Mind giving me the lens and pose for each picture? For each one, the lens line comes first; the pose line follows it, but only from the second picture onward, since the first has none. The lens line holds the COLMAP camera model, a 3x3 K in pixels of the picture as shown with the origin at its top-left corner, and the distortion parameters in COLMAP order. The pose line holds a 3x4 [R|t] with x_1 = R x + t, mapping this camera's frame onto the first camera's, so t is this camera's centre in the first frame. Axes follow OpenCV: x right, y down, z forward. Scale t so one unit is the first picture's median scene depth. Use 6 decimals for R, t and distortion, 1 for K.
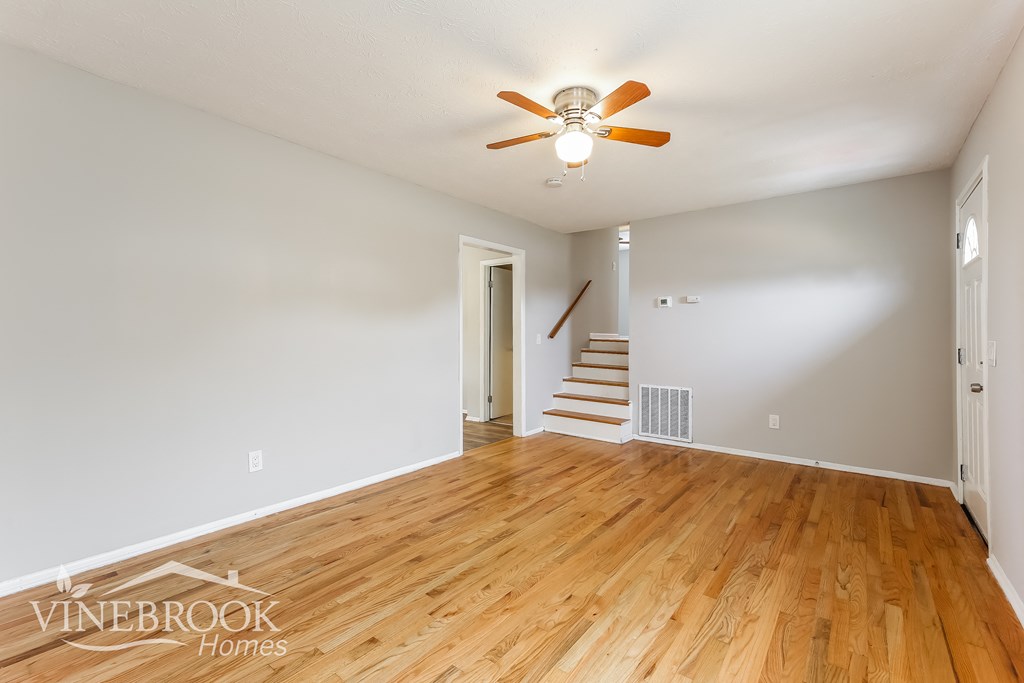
lens RADIAL K [[427.7, 0, 511.7], [0, 427.7, 334.3], [0, 0, 1]] dist [0.001740, 0.000121]
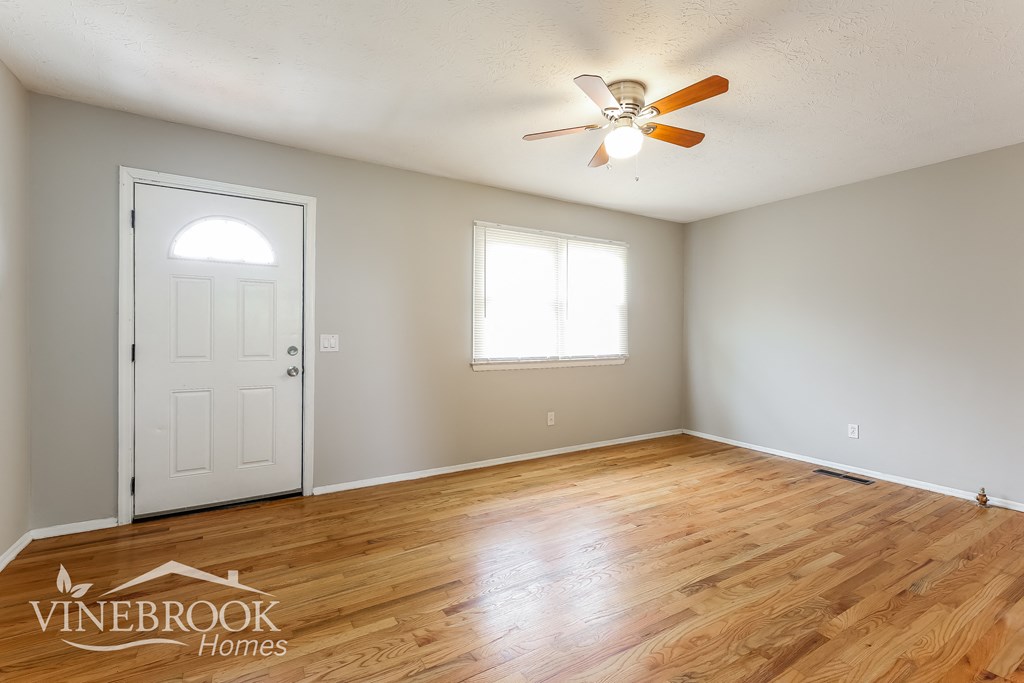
lens RADIAL K [[427.7, 0, 511.7], [0, 427.7, 334.3], [0, 0, 1]] dist [0.001740, 0.000121]
pose [[-0.925880, -0.013215, 0.377587, 0.004423], [-0.013498, 0.999907, 0.001898, 0.001051], [-0.377577, -0.003340, -0.925972, 2.051233]]
